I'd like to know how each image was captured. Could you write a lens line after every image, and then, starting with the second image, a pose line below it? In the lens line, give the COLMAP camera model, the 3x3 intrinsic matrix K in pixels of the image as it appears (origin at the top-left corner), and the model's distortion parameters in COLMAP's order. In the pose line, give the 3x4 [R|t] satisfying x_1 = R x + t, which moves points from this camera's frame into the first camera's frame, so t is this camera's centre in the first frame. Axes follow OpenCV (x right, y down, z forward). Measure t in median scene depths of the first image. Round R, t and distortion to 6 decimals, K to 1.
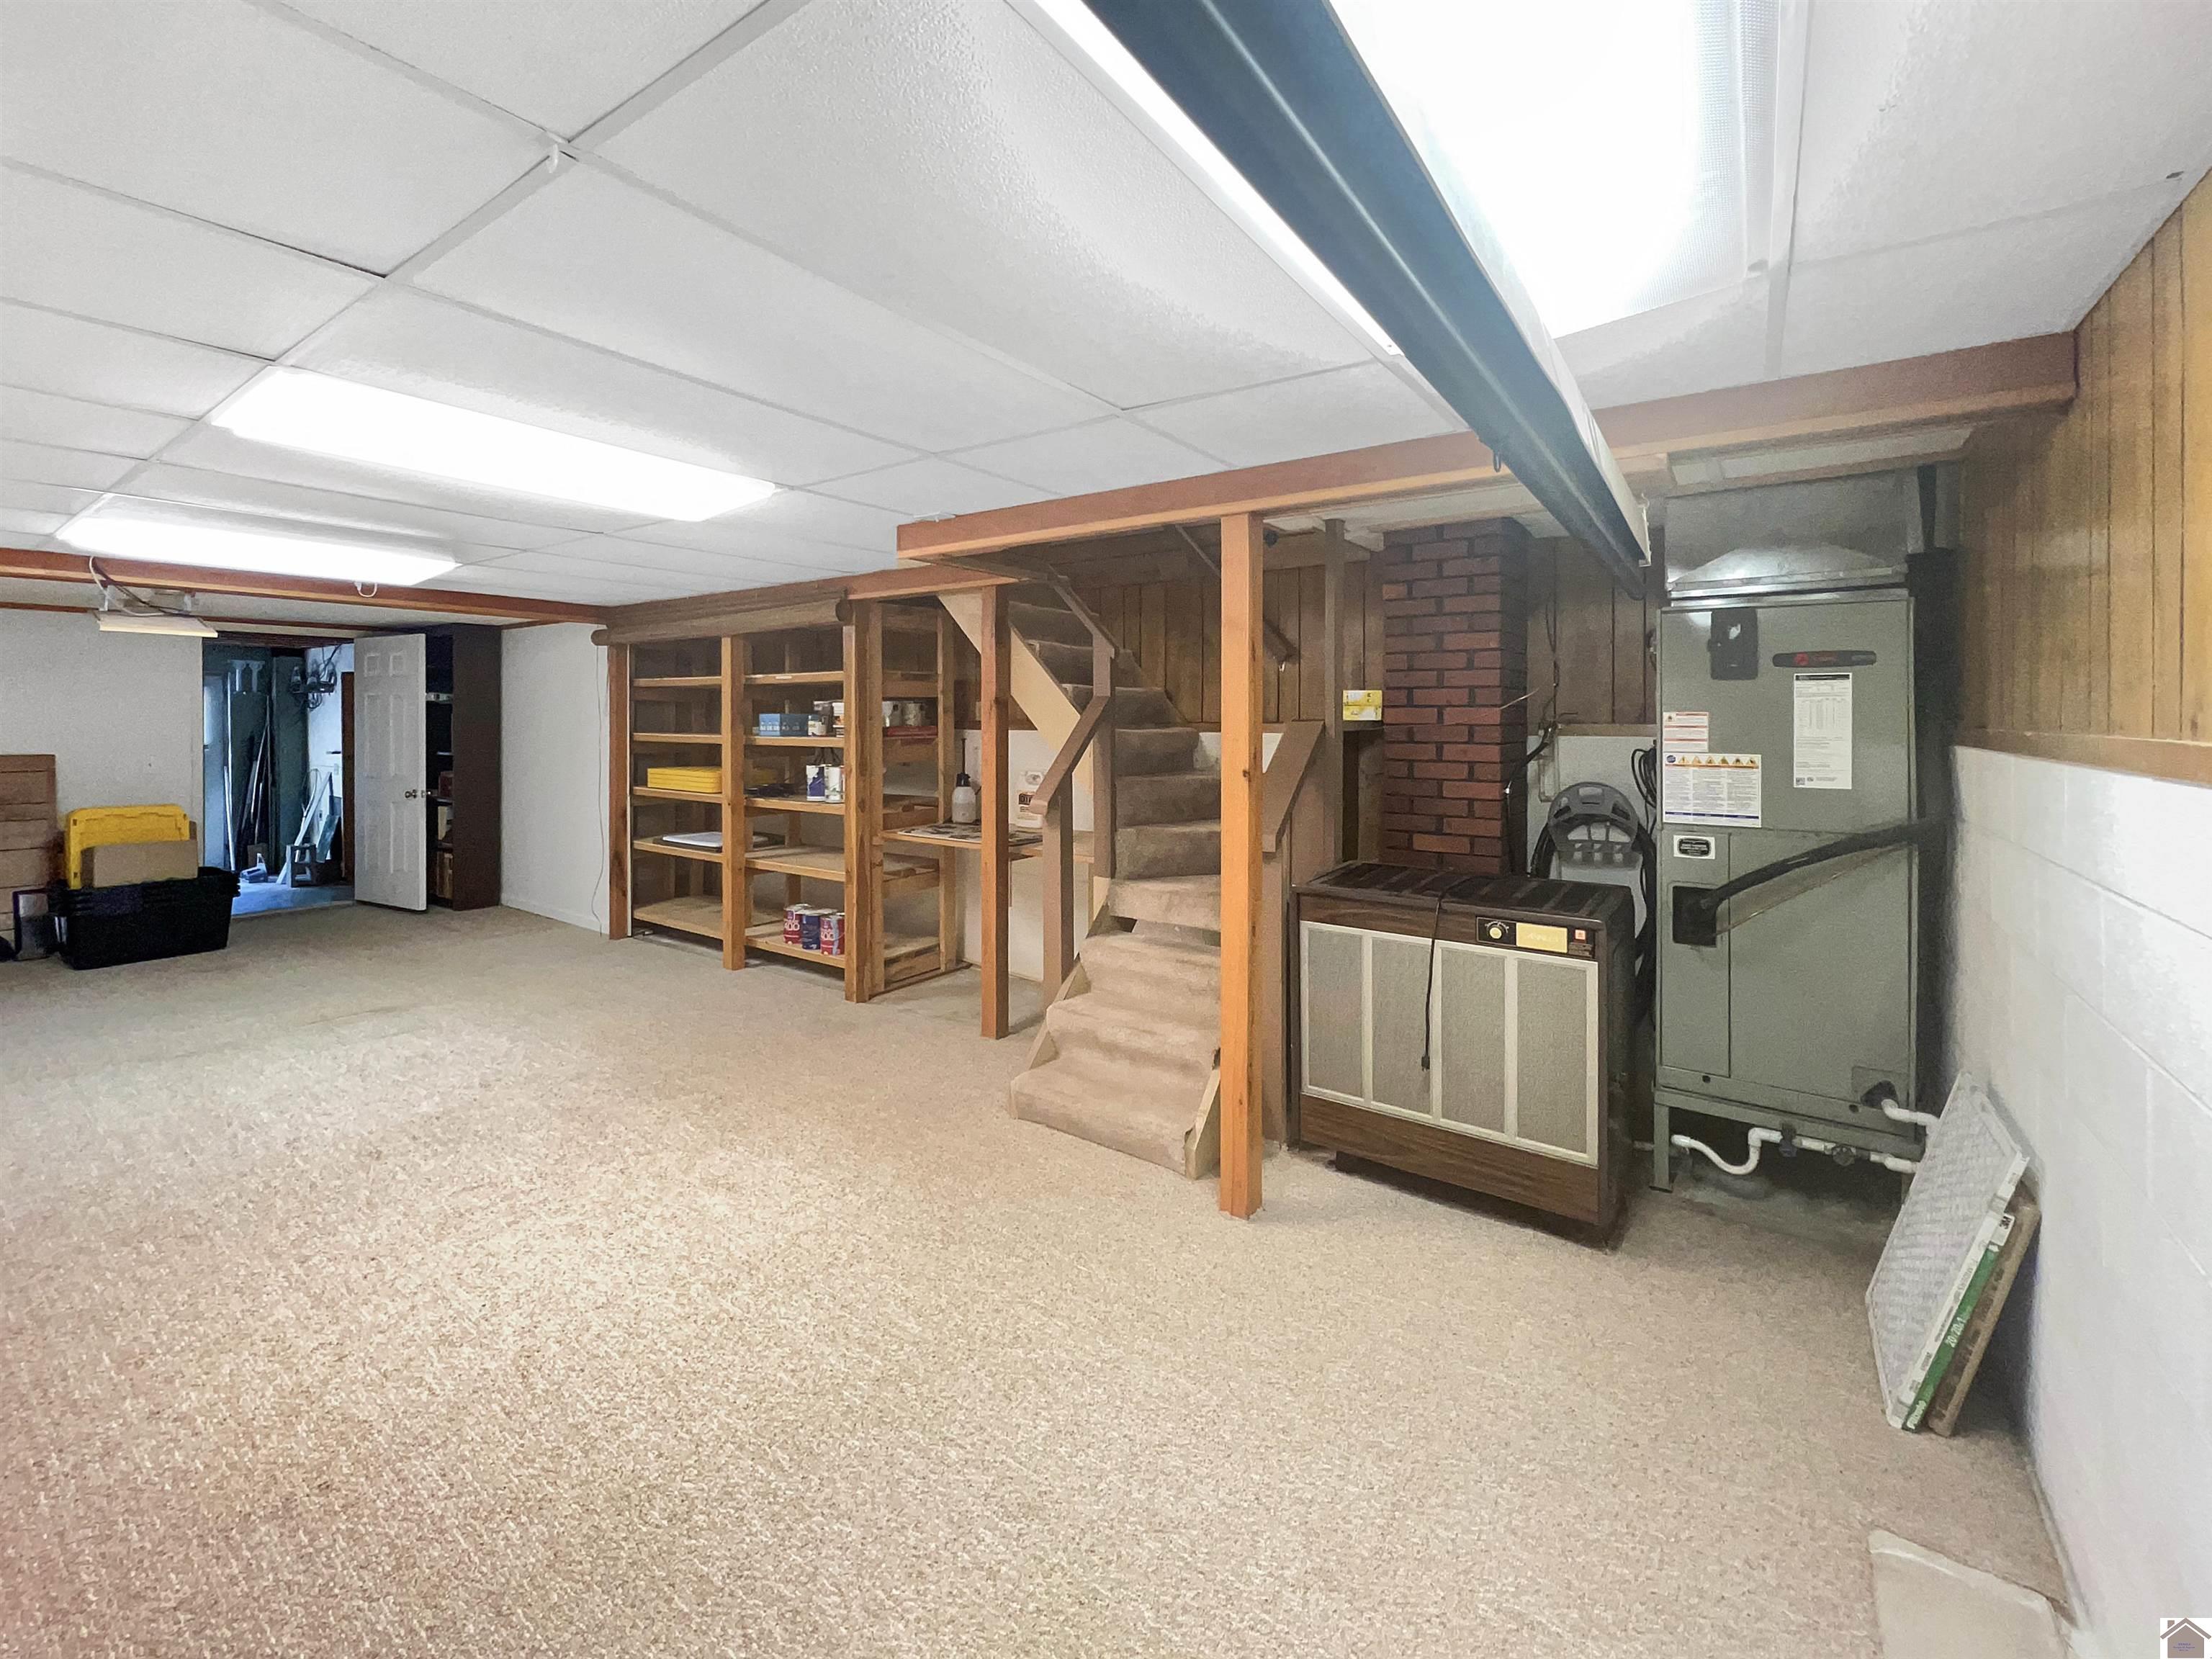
lens RADIAL K [[906.9, 0, 1106.0], [0, 906.9, 829.5], [0, 0, 1]] dist [-0.000022, -0.000104]
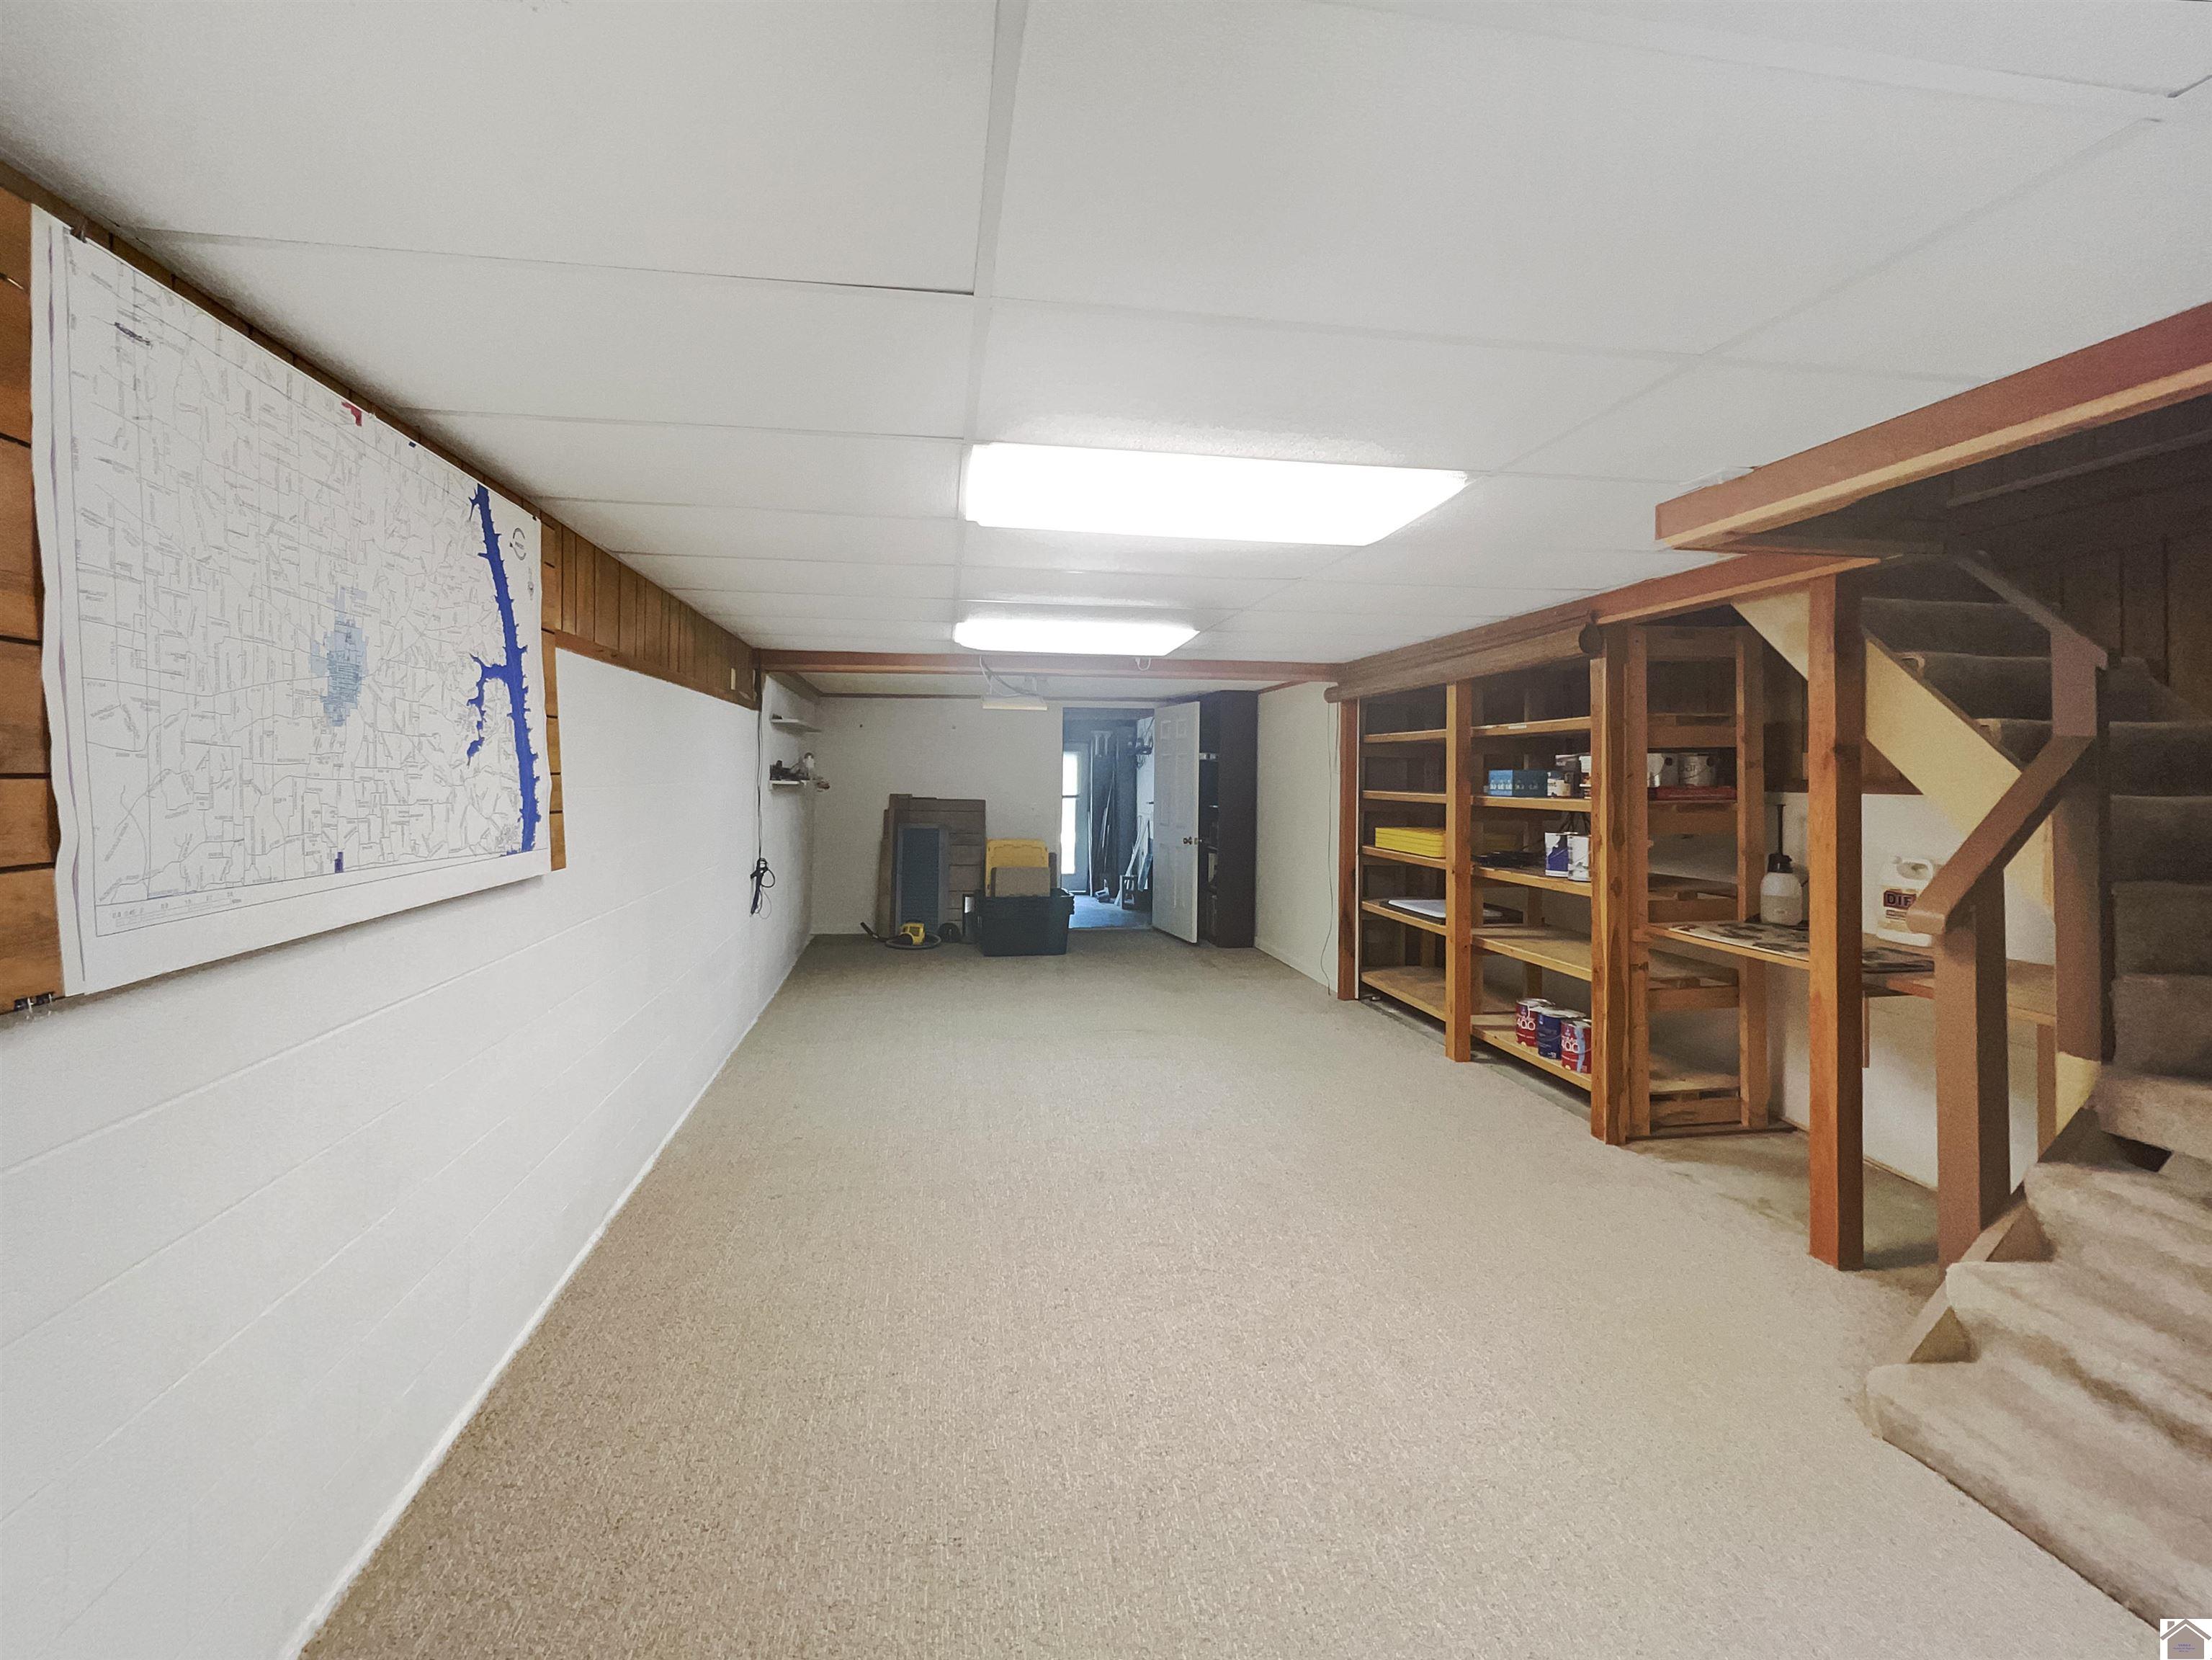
lens RADIAL K [[903.4, 0, 1104.9], [0, 903.4, 755.6], [0, 0, 1]] dist [0.000261, 0.000685]
pose [[0.690838, -0.014224, -0.722870, -0.012101], [-0.091488, 0.990050, -0.106915, -0.015538], [0.717198, 0.139995, 0.682662, 0.143738]]
